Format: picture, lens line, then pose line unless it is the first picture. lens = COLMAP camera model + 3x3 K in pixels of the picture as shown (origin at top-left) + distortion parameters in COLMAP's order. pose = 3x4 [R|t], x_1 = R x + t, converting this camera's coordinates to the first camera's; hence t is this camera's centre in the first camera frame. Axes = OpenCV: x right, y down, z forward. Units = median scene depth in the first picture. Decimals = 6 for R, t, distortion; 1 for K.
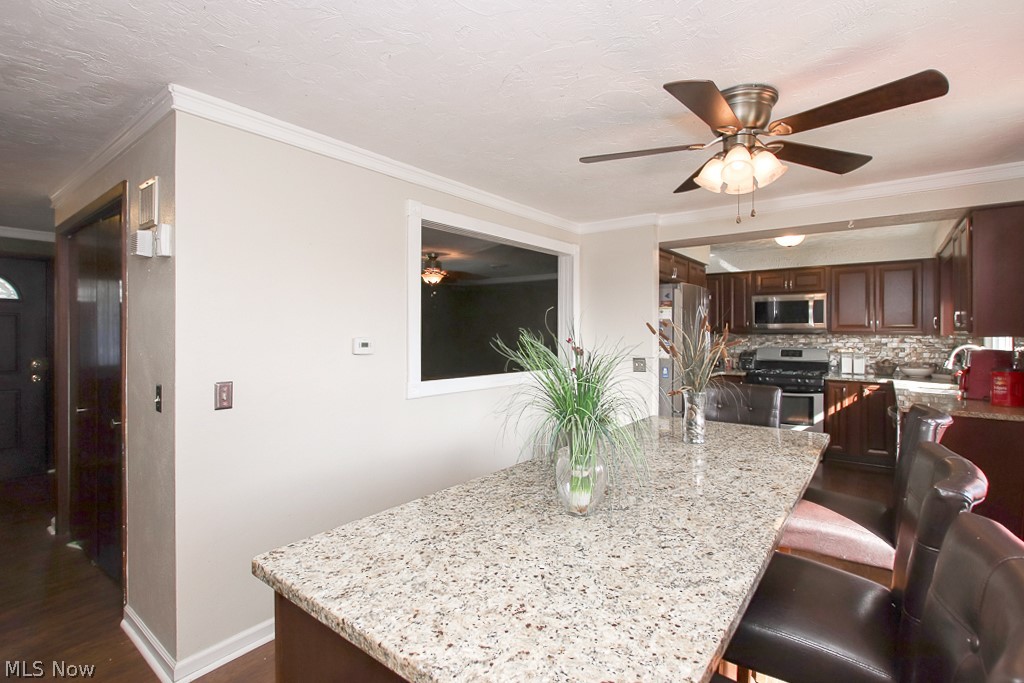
lens RADIAL K [[478.0, 0, 519.7], [0, 478.0, 337.9], [0, 0, 1]] dist [-0.013165, 0.000740]
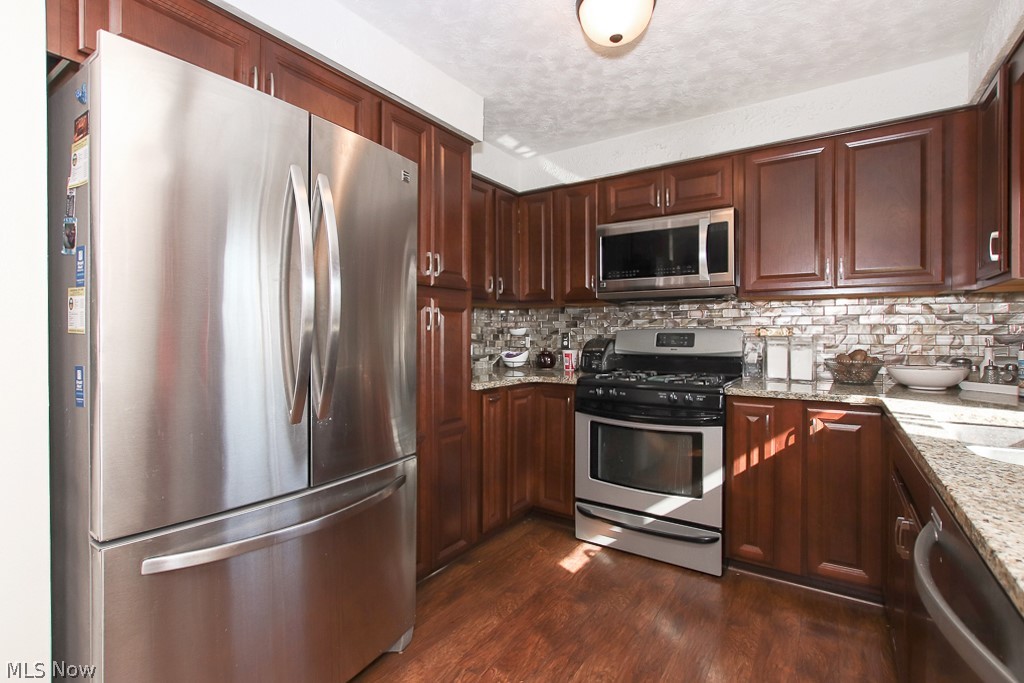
lens RADIAL K [[478.0, 0, 507.8], [0, 478.0, 337.9], [0, 0, 1]] dist [-0.013165, 0.000740]
pose [[0.998697, -0.001699, 0.050995, 0.405394], [0.001579, 0.999996, 0.002394, 0.032076], [-0.050999, -0.002311, 0.998696, 0.551783]]
